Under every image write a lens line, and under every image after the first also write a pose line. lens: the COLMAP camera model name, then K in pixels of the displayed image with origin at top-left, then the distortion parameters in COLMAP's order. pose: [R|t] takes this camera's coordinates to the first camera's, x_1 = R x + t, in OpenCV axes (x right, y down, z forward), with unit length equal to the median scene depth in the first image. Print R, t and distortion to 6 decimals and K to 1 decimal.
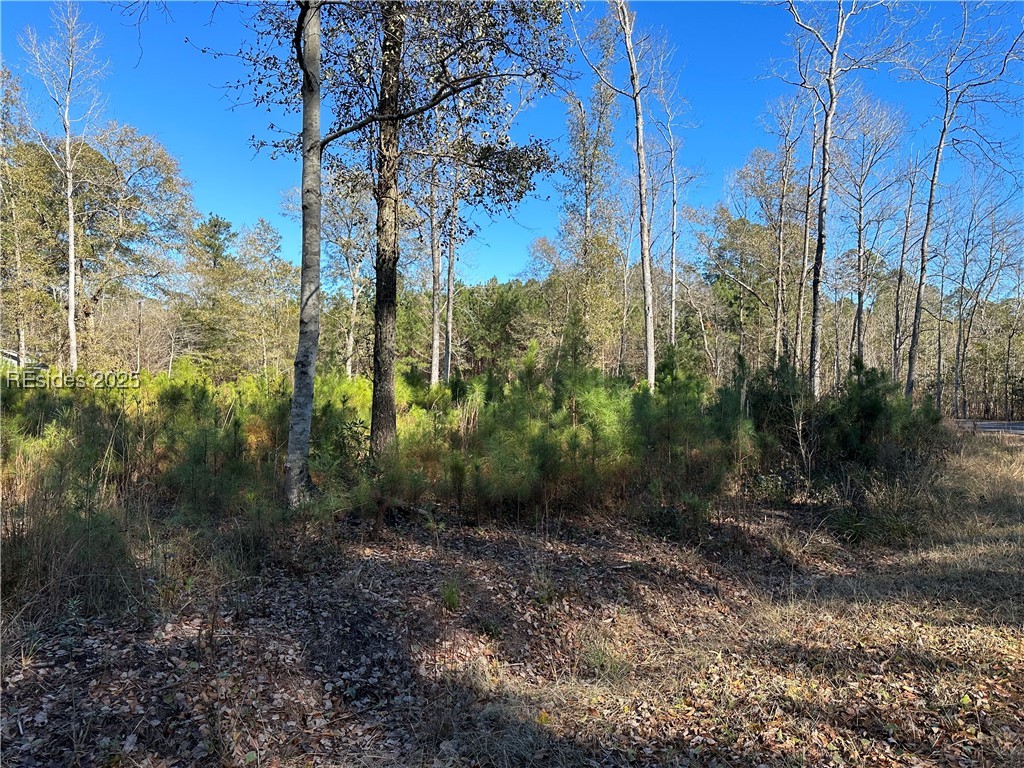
lens RADIAL K [[717.1, 0, 515.2], [0, 717.1, 386.6], [0, 0, 1]] dist [0.060237, -0.064621]
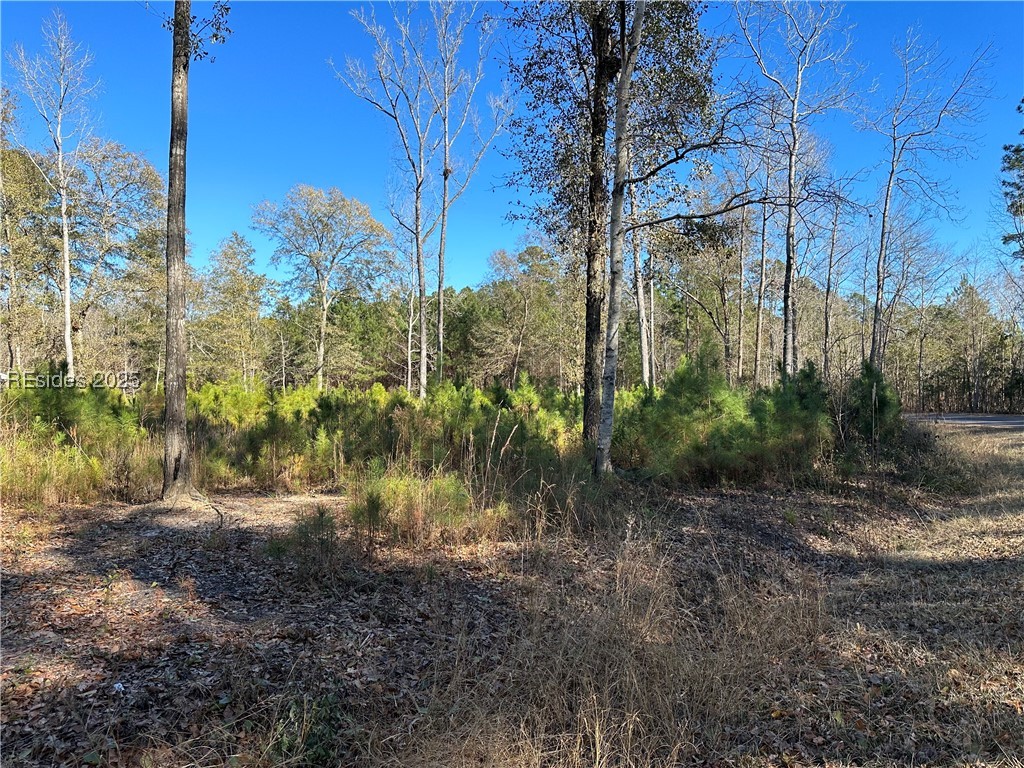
lens RADIAL K [[717.1, 0, 517.8], [0, 717.1, 385.6], [0, 0, 1]] dist [0.060237, -0.064621]
pose [[0.992235, -0.020403, 0.122693, -0.126992], [0.021449, 0.999744, -0.007212, -0.002129], [-0.122515, 0.009787, 0.992418, -0.081033]]
